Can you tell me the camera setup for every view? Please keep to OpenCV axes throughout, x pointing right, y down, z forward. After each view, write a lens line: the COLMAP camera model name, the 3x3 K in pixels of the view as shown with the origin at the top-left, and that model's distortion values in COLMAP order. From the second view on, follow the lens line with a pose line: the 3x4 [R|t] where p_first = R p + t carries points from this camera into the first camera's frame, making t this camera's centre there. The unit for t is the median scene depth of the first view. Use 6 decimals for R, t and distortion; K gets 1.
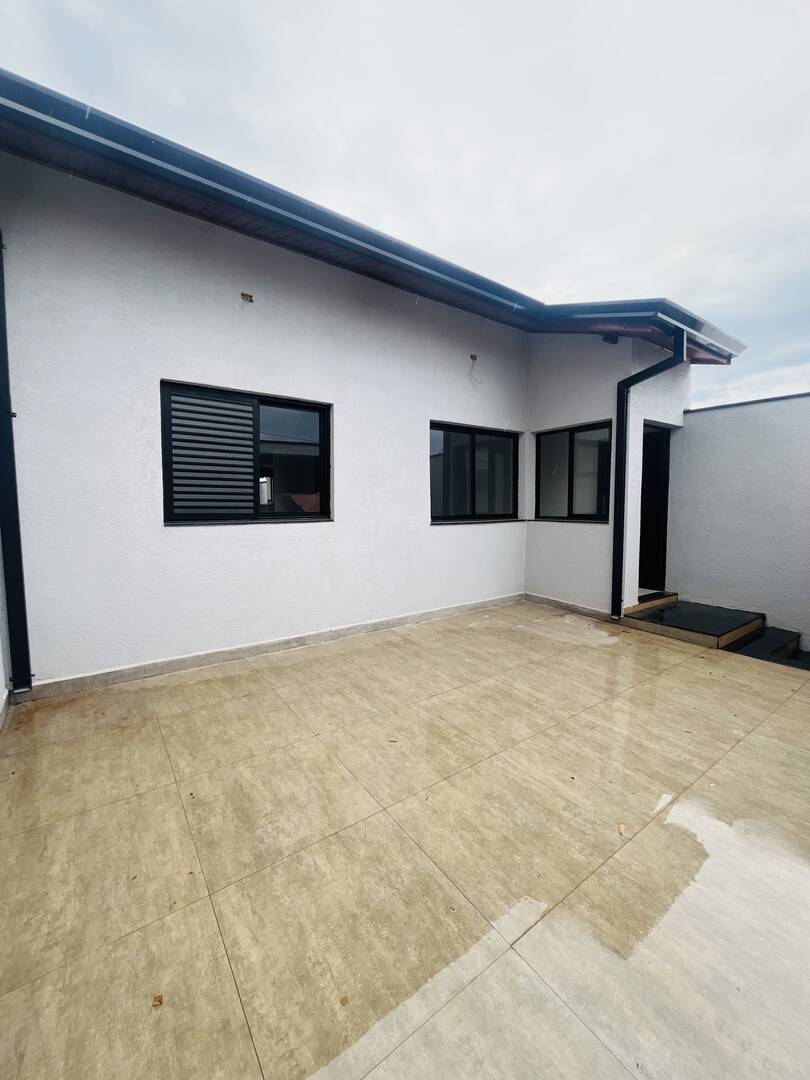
lens RADIAL K [[438.3, 0, 407.6], [0, 438.3, 537.6], [0, 0, 1]] dist [-0.005839, -0.000199]
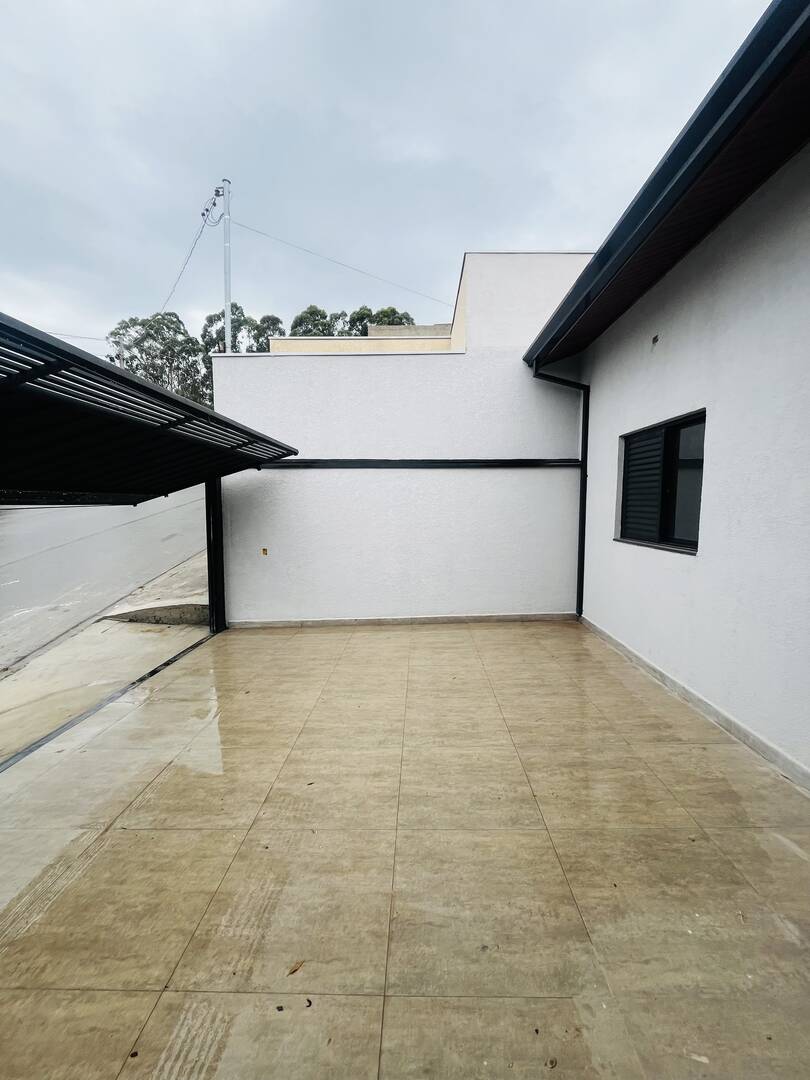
lens RADIAL K [[432.6, 0, 407.0], [0, 432.6, 538.8], [0, 0, 1]] dist [-0.004544, 0.000182]
pose [[-0.610138, 0.071051, -0.789103, 0.903021], [-0.053703, 0.989972, 0.130660, -0.167556], [0.790473, 0.122098, -0.600203, 1.230556]]
